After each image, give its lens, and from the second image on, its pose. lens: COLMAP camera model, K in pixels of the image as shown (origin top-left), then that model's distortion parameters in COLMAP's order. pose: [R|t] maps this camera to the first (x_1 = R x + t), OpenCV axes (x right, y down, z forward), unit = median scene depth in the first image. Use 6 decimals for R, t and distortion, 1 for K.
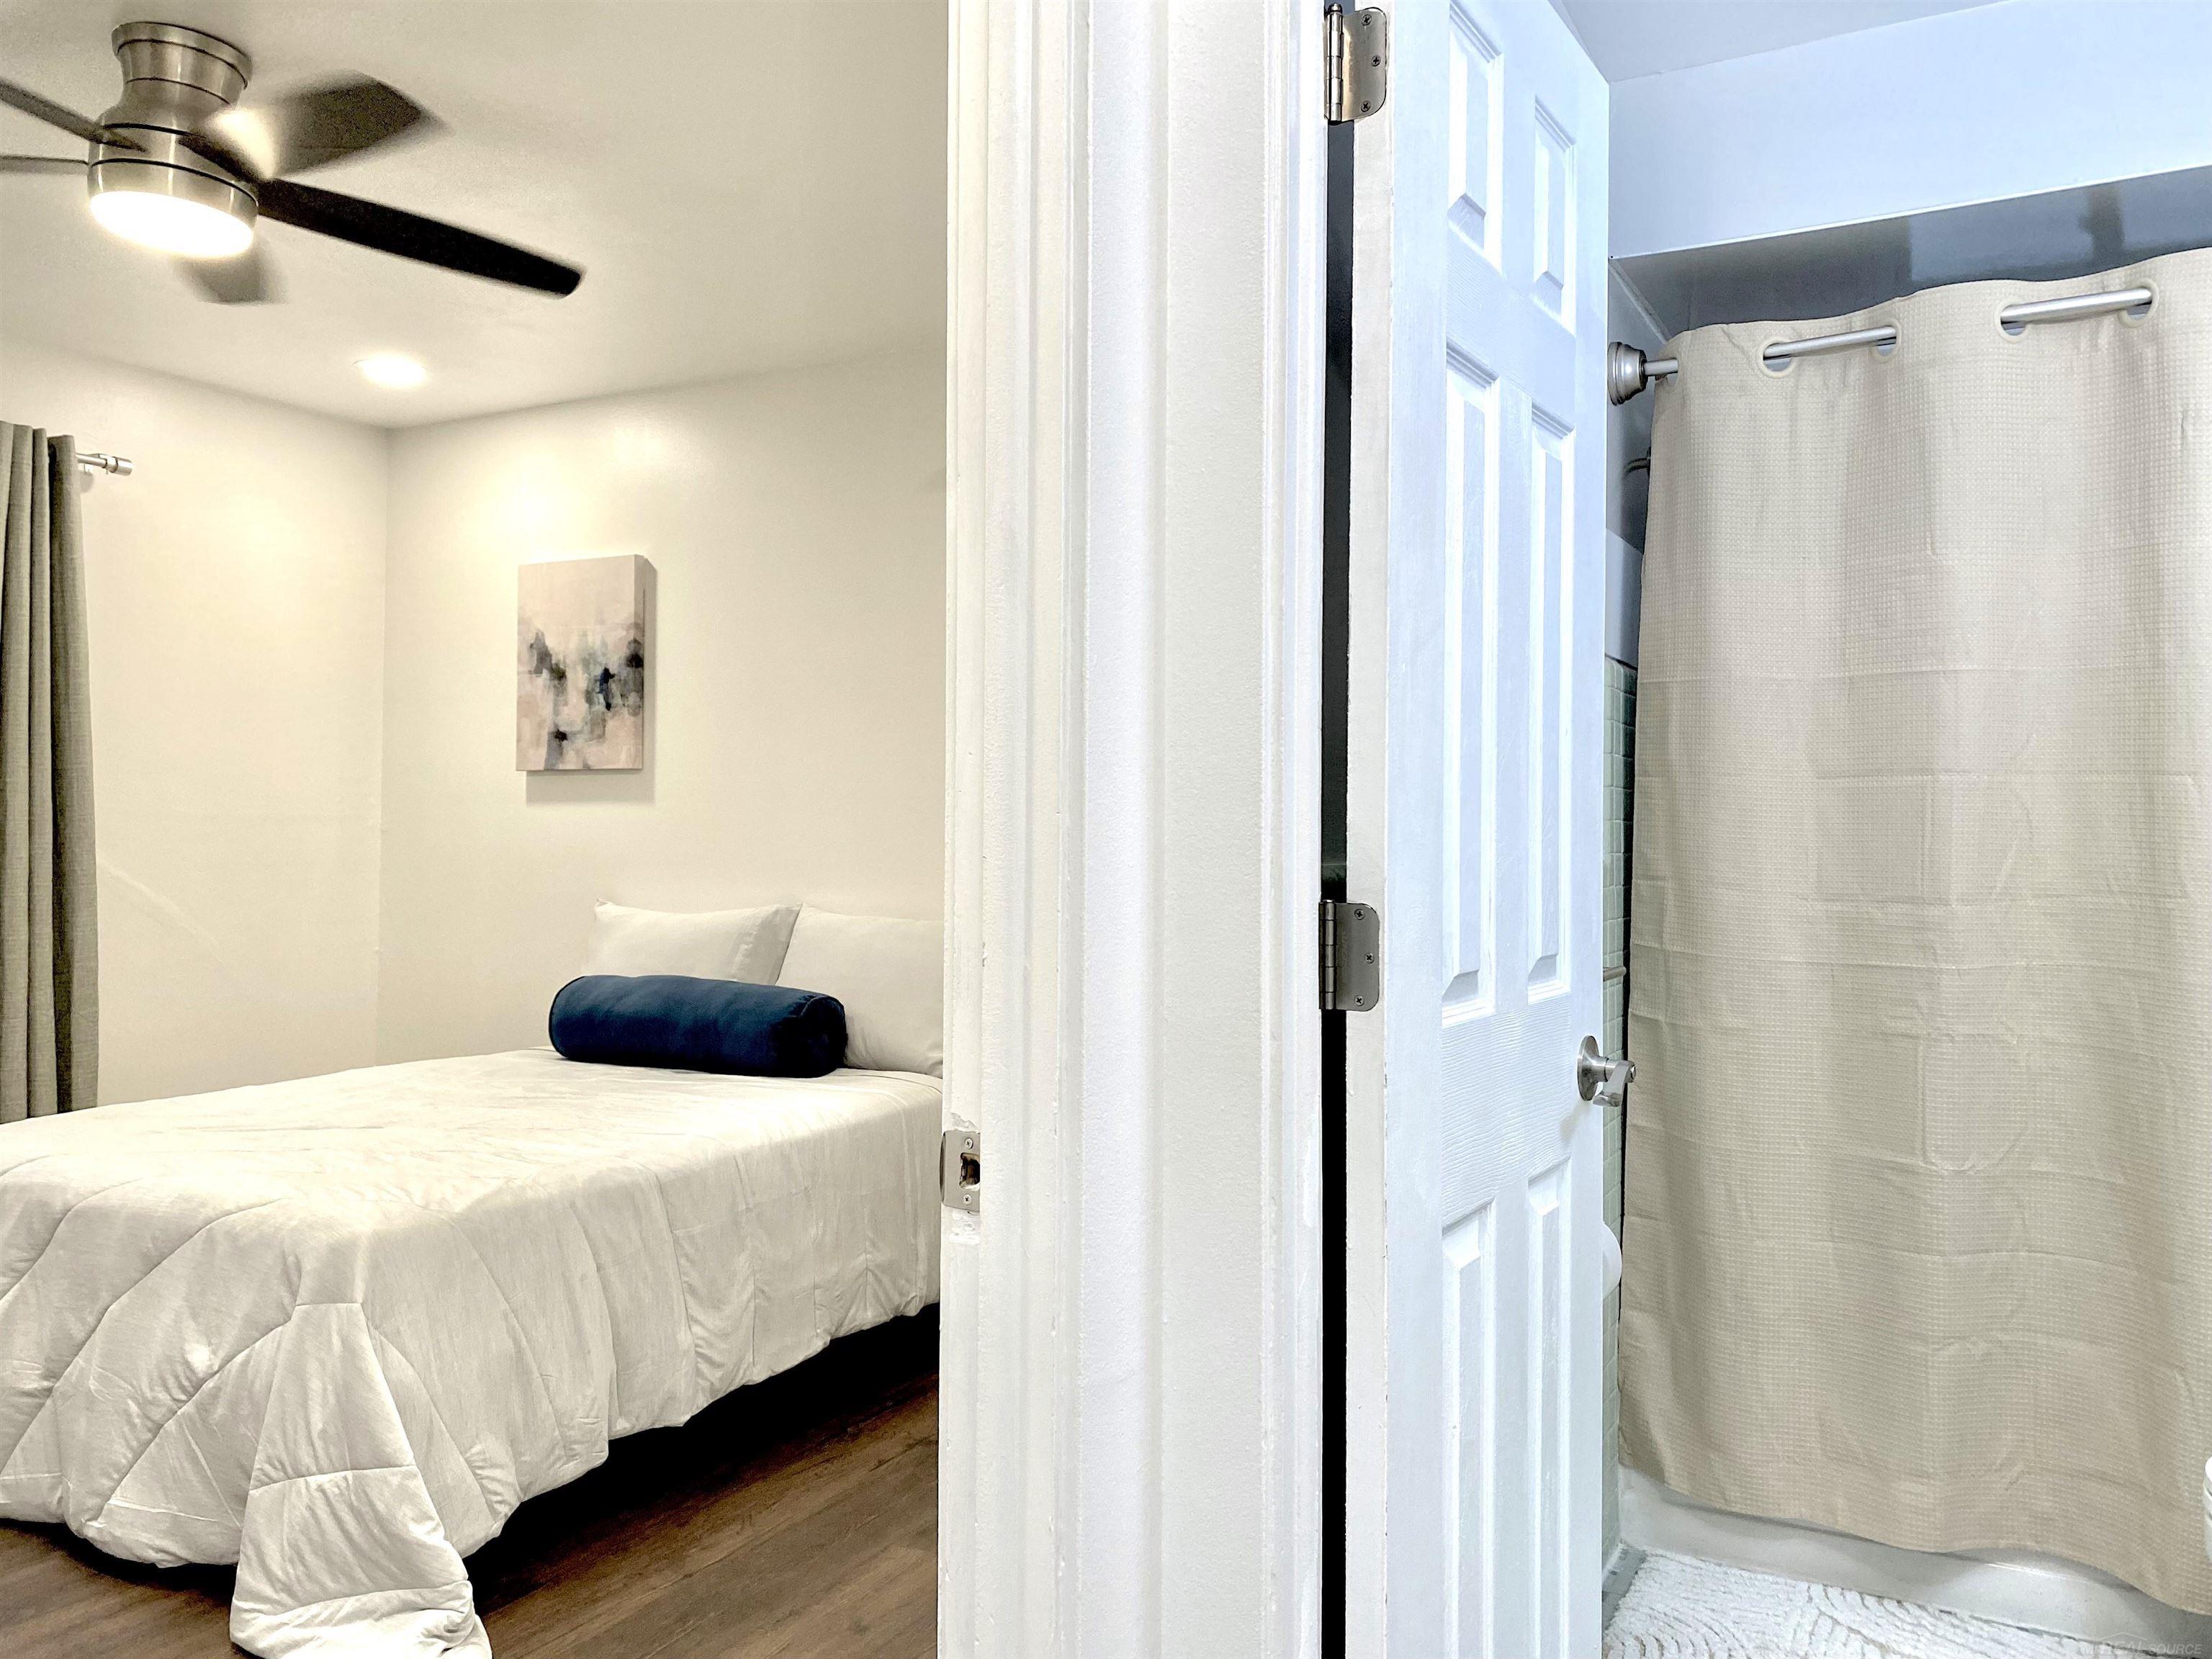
lens RADIAL K [[1663.5, 0, 1093.3], [0, 1663.5, 820.7], [0, 0, 1]] dist [0.036633, -0.025585]
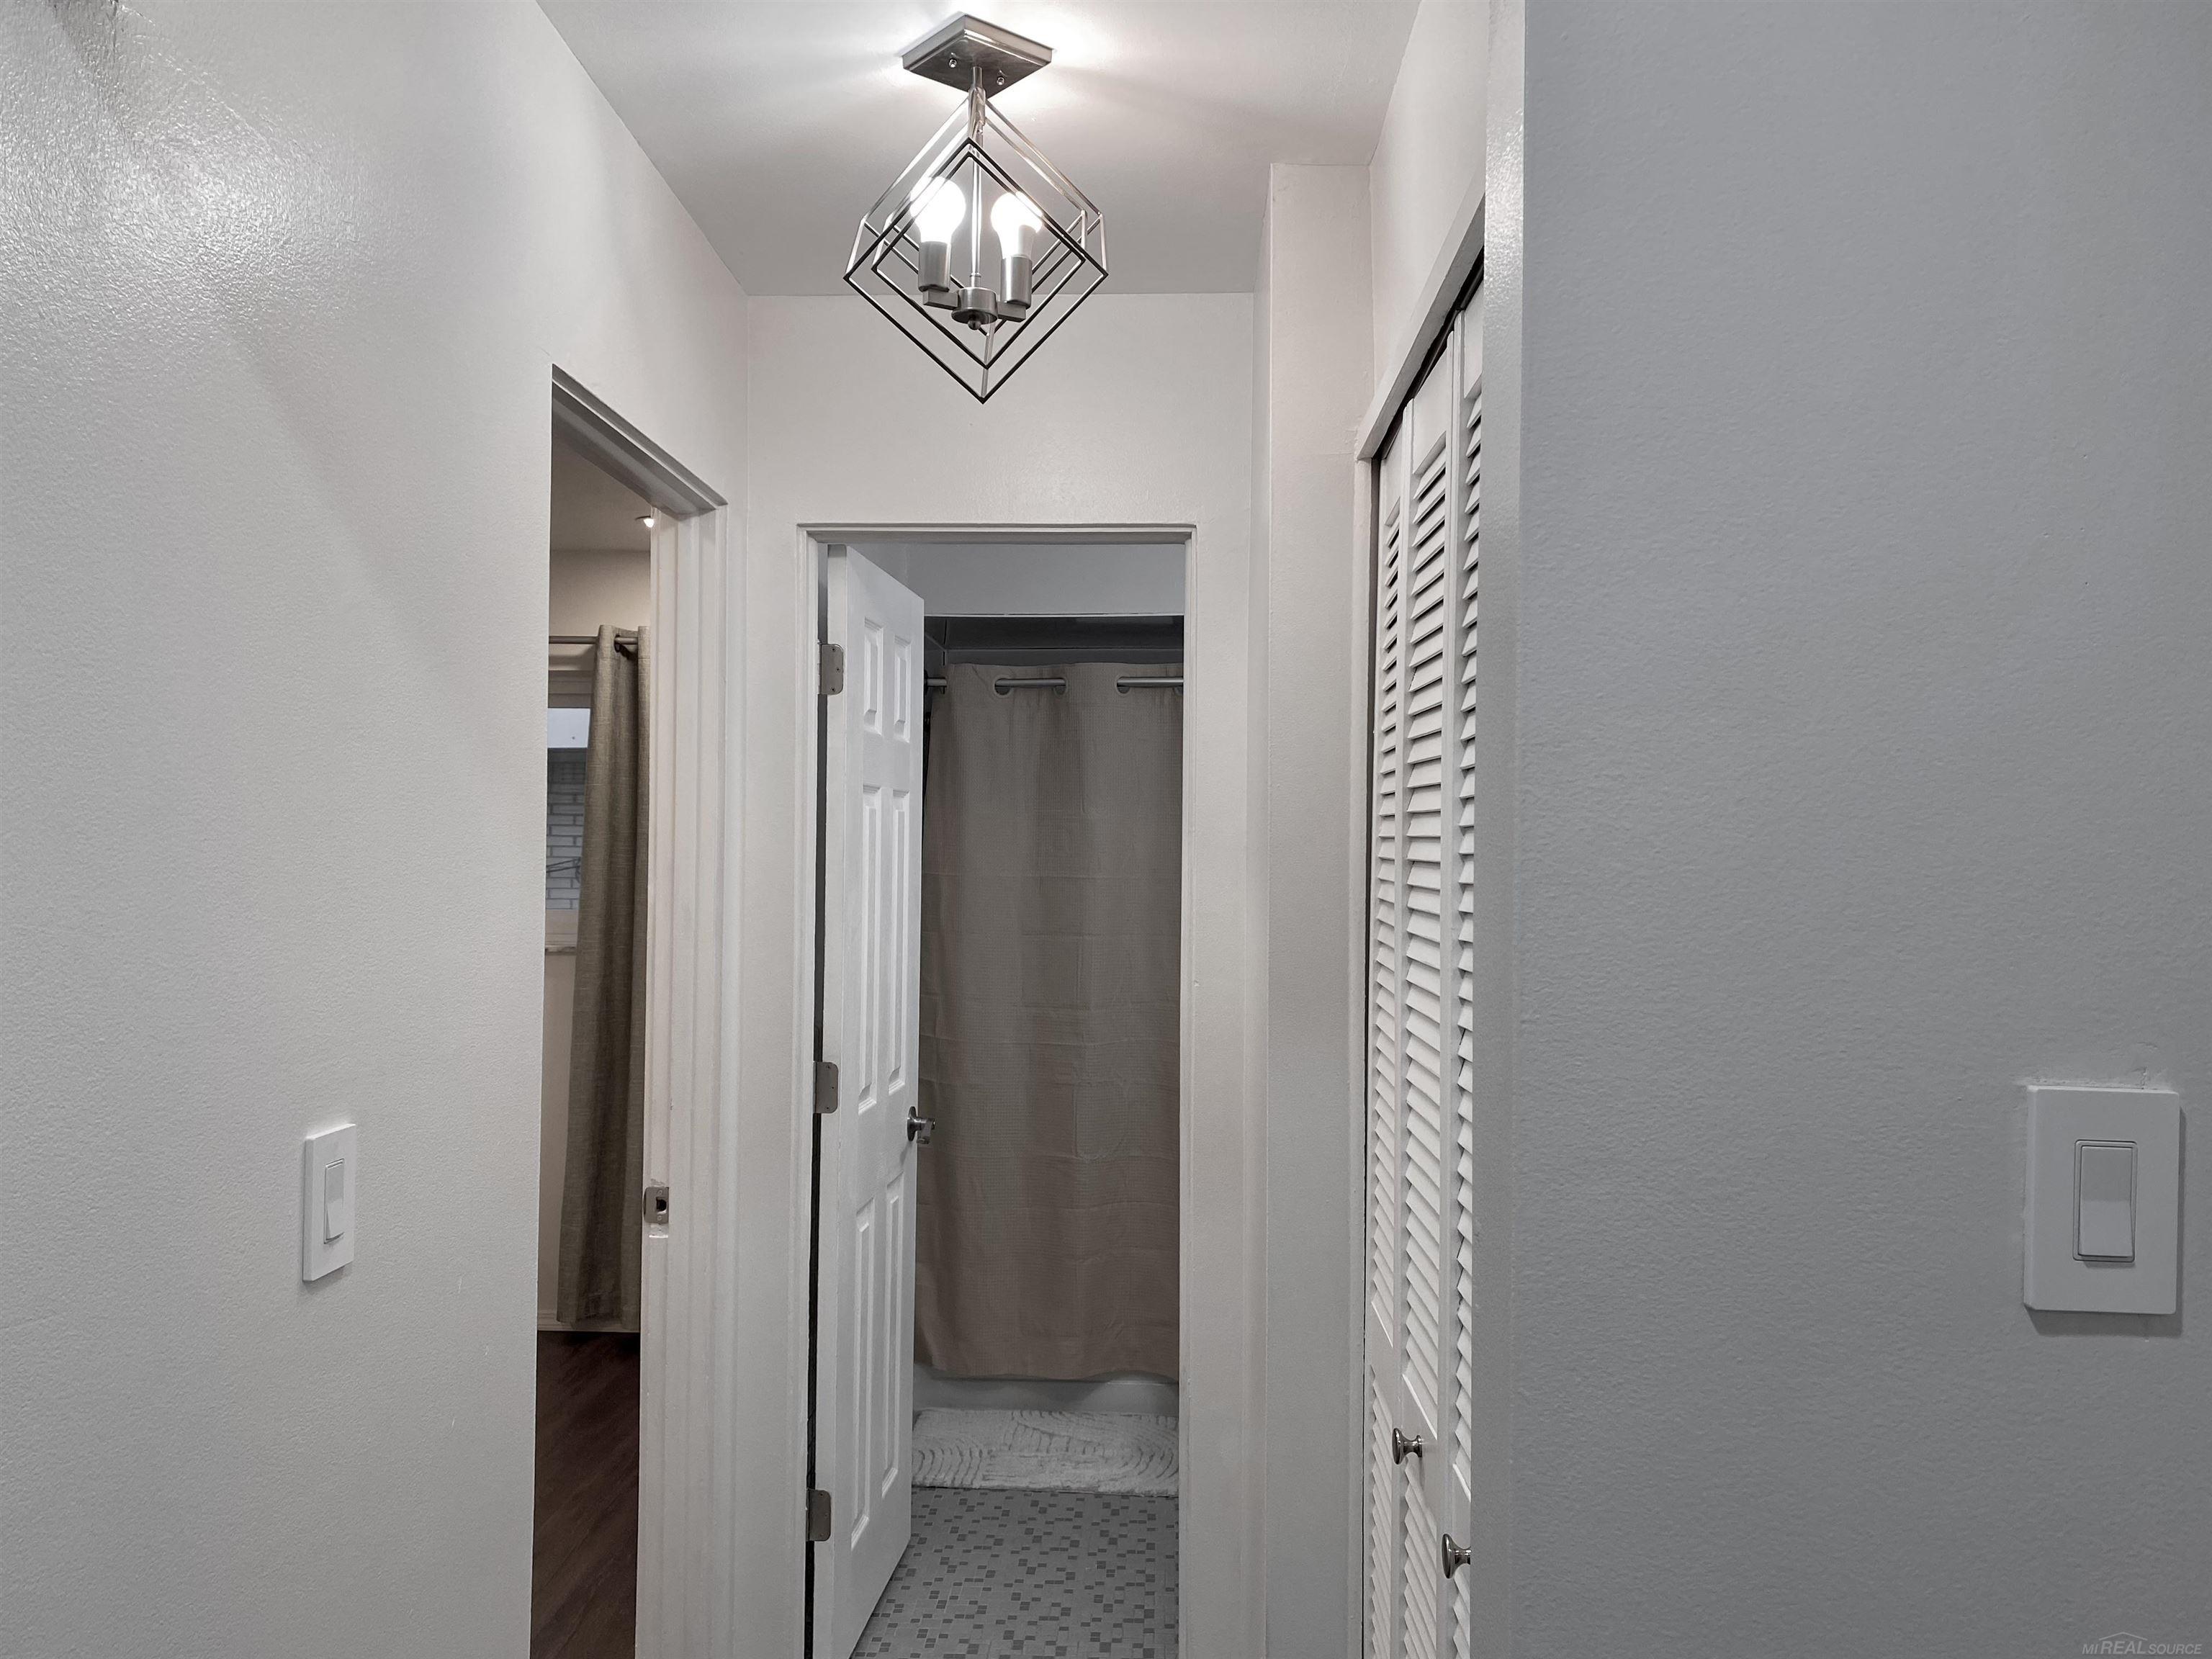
lens RADIAL K [[1650.0, 0, 1111.2], [0, 1650.0, 831.0], [0, 0, 1]] dist [0.097191, -0.171098]
pose [[0.894159, 0.009114, 0.447656, -0.242012], [-0.007096, 0.999956, -0.006186, -0.121694], [-0.447692, 0.002355, 0.894185, -0.547271]]
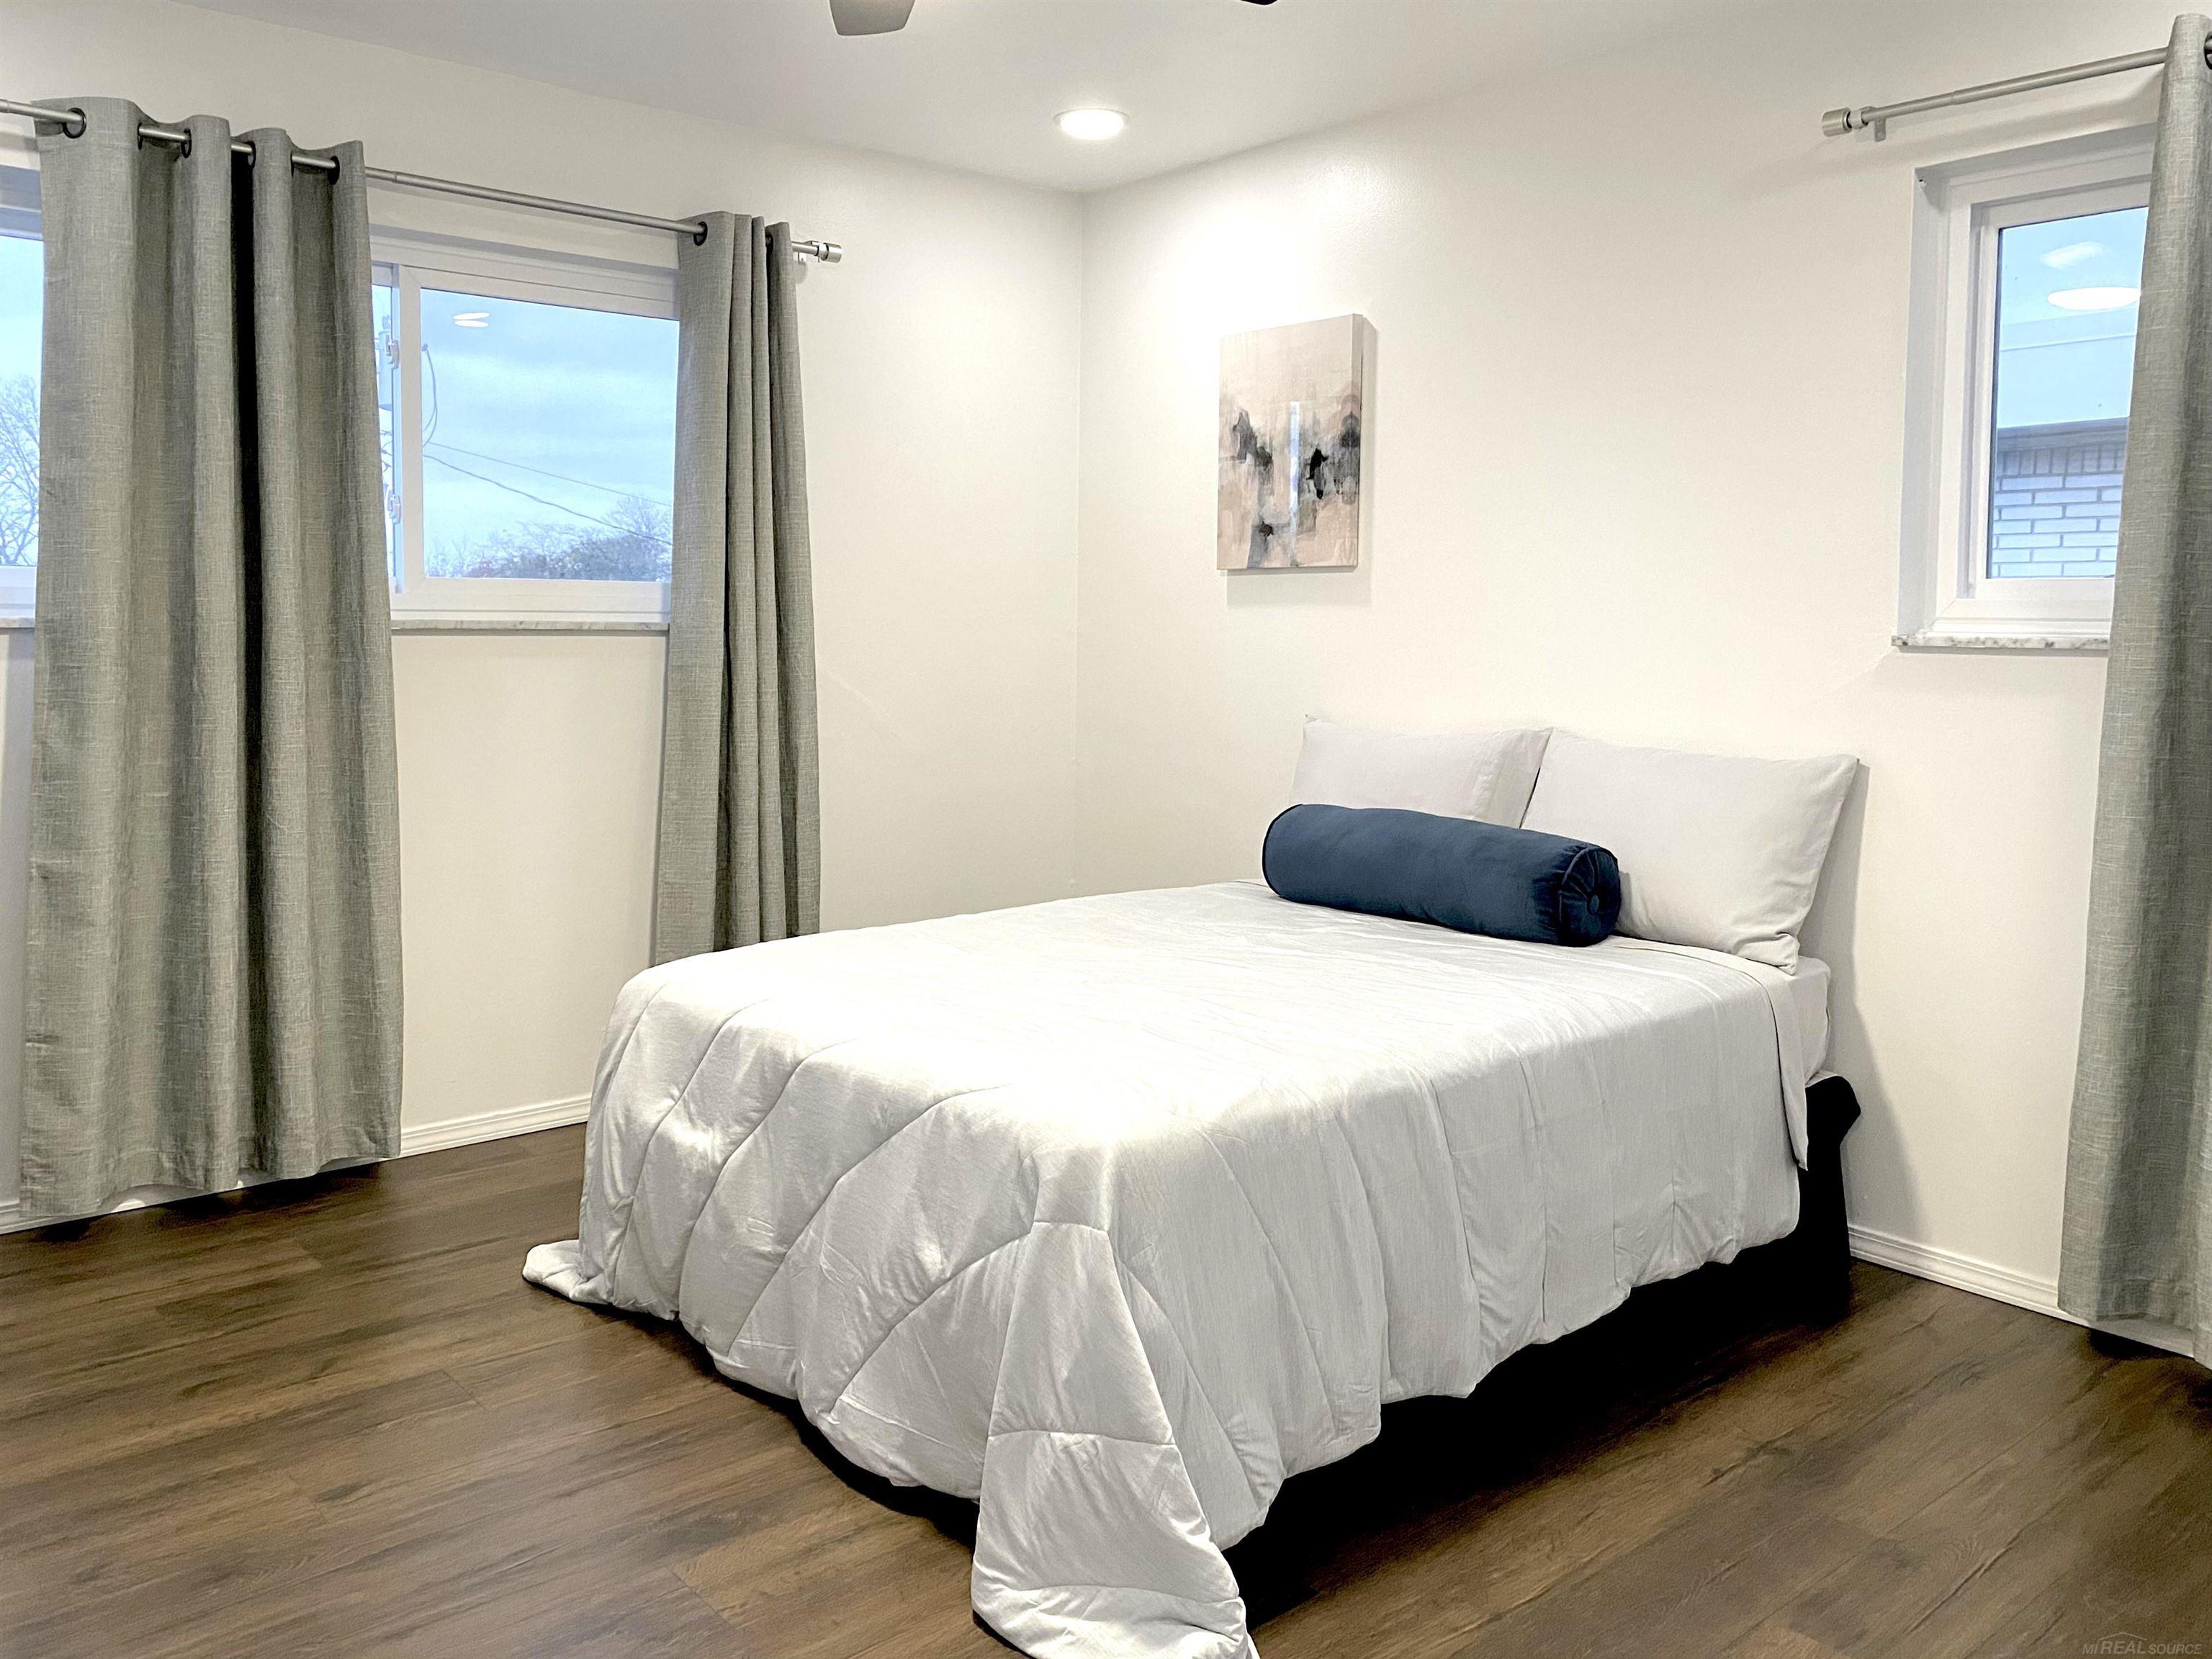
lens RADIAL K [[1708.5, 0, 1104.1], [0, 1708.5, 734.1], [0, 0, 1]] dist [0.090445, -0.111877]
pose [[0.933372, 0.022358, -0.358214, -0.128065], [0.002876, 0.997560, 0.069755, -0.011088], [0.358900, -0.066138, 0.931030, 0.209362]]
